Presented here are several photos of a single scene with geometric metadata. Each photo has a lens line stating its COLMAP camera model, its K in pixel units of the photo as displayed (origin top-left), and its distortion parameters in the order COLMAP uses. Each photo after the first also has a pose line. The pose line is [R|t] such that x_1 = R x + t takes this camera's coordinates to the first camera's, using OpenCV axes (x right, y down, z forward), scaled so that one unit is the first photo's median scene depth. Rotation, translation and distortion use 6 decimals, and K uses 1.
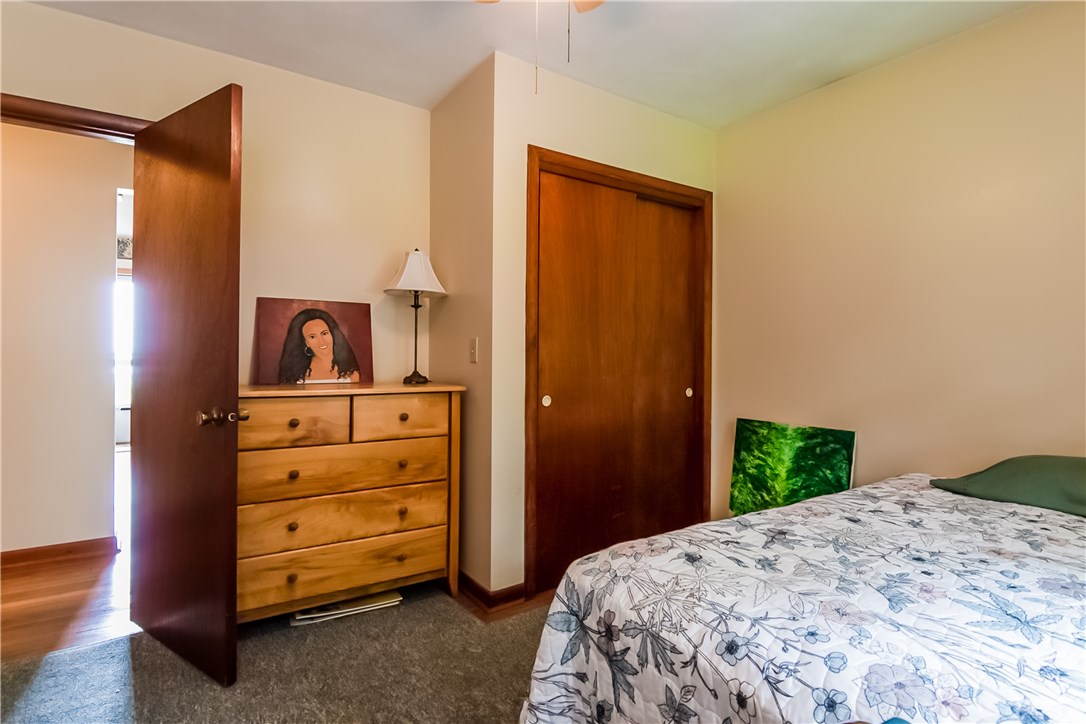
lens RADIAL K [[545.7, 0, 539.4], [0, 545.7, 355.3], [0, 0, 1]] dist [-0.003523, -0.007985]
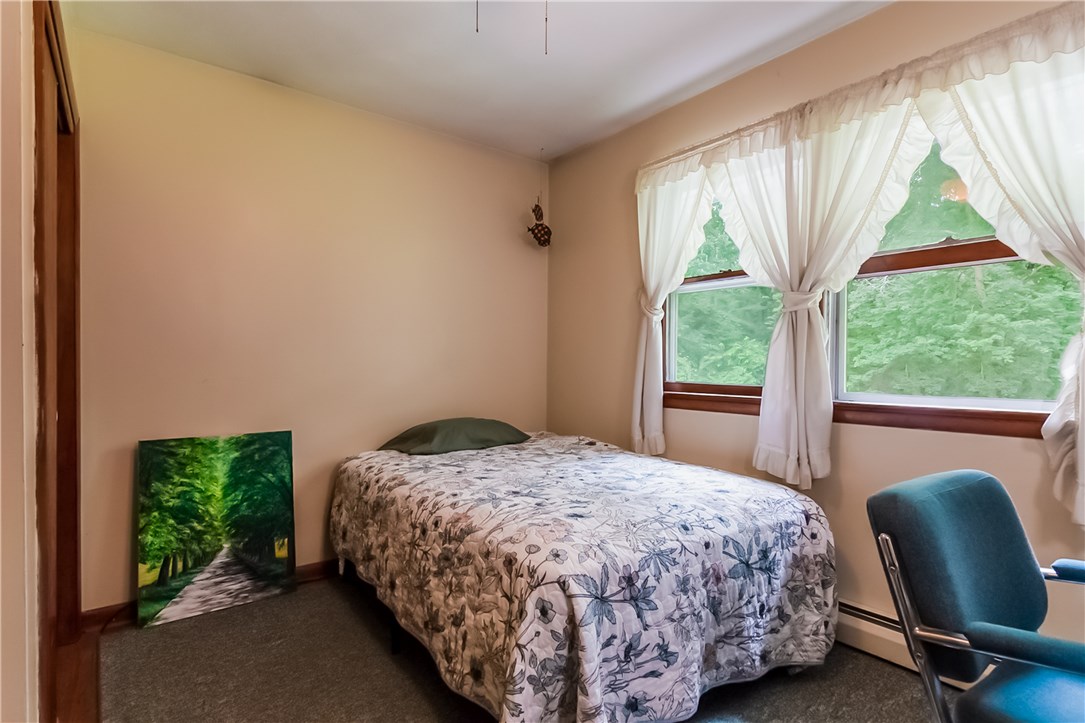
lens RADIAL K [[545.2, 0, 538.8], [0, 545.2, 366.2], [0, 0, 1]] dist [-0.003523, -0.007985]
pose [[-0.057897, -0.017473, 0.998170, -0.468424], [0.000896, 0.999846, 0.017554, -0.002126], [-0.998322, 0.001911, -0.057873, 0.547617]]
